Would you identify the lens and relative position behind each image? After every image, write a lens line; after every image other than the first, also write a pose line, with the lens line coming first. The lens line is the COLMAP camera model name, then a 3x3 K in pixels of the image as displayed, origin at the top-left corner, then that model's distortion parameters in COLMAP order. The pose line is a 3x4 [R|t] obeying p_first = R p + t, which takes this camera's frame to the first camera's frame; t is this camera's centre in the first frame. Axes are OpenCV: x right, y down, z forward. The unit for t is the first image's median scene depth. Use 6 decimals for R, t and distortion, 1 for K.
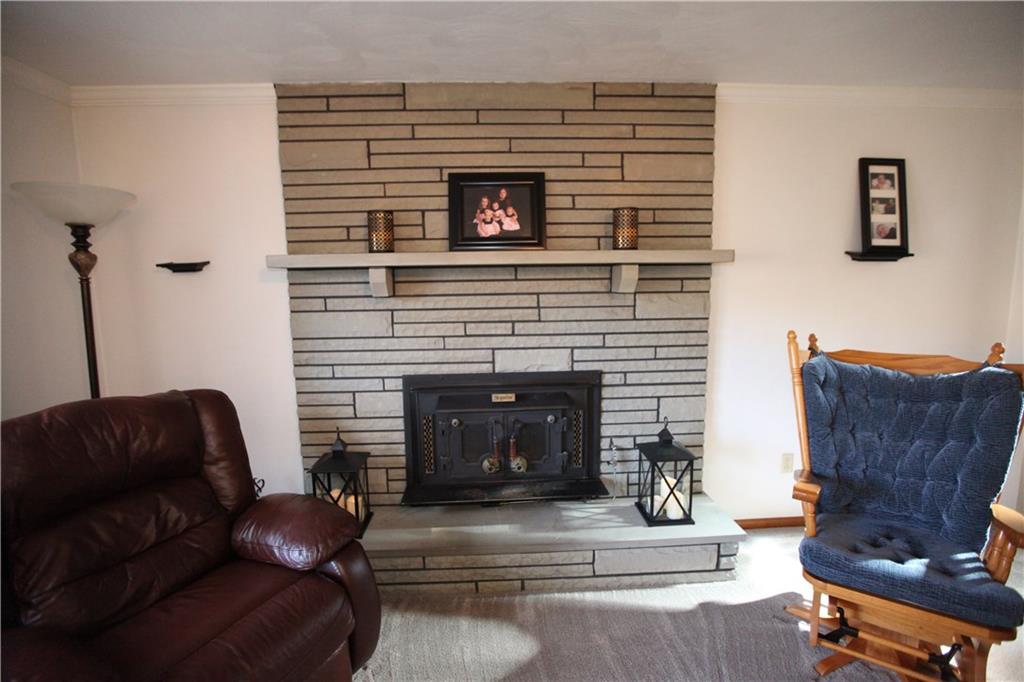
lens RADIAL K [[463.8, 0, 510.2], [0, 463.8, 336.4], [0, 0, 1]] dist [-0.052323, 0.015801]
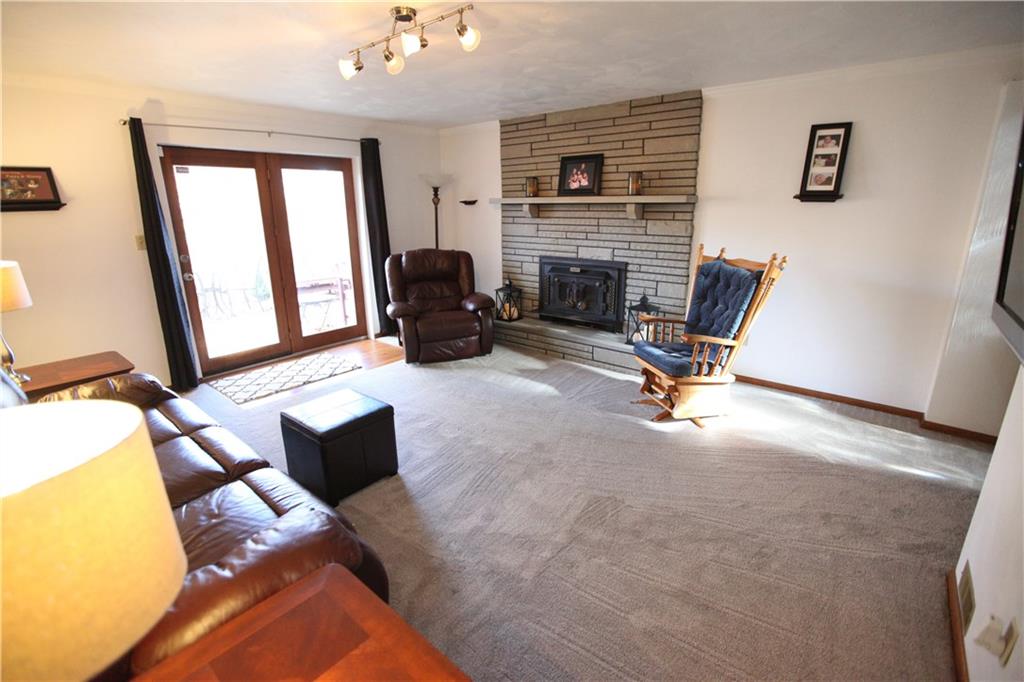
lens RADIAL K [[463.8, 0, 511.0], [0, 463.8, 333.3], [0, 0, 1]] dist [-0.052323, 0.015801]
pose [[0.741067, 0.186574, -0.644988, 1.147514], [-0.084061, 0.978840, 0.186563, 0.049588], [0.666148, -0.084038, 0.741070, -0.718982]]
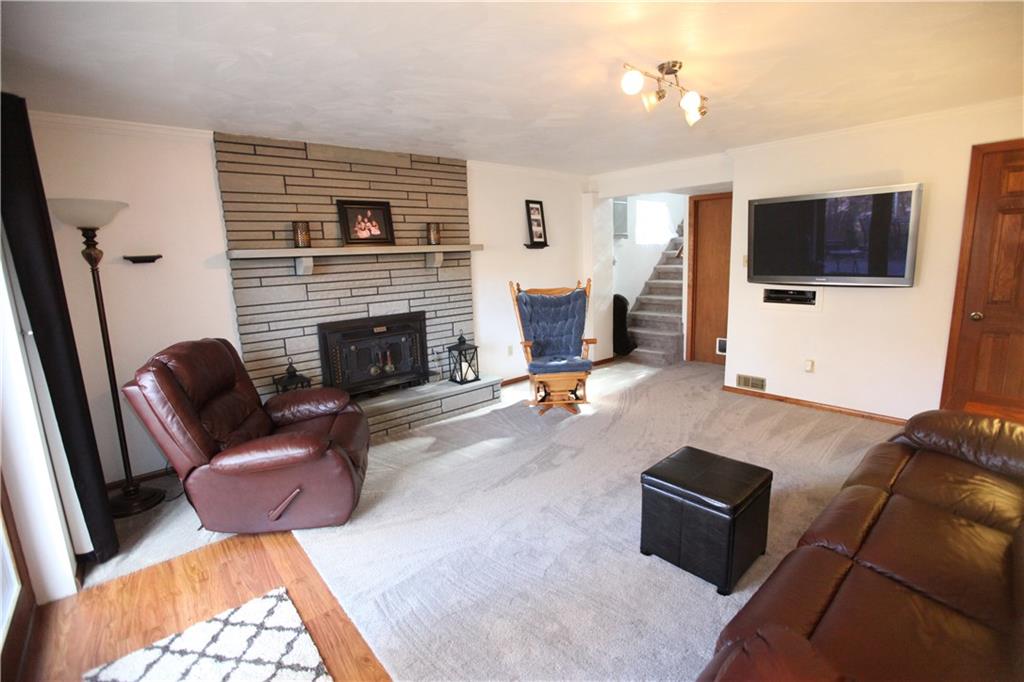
lens RADIAL K [[463.8, 0, 508.5], [0, 463.8, 336.5], [0, 0, 1]] dist [-0.052323, 0.015801]
pose [[0.787866, -0.120663, 0.603910, -0.699193], [0.100689, 0.992661, 0.066978, 0.090513], [-0.607560, 0.008037, 0.794233, -0.694513]]
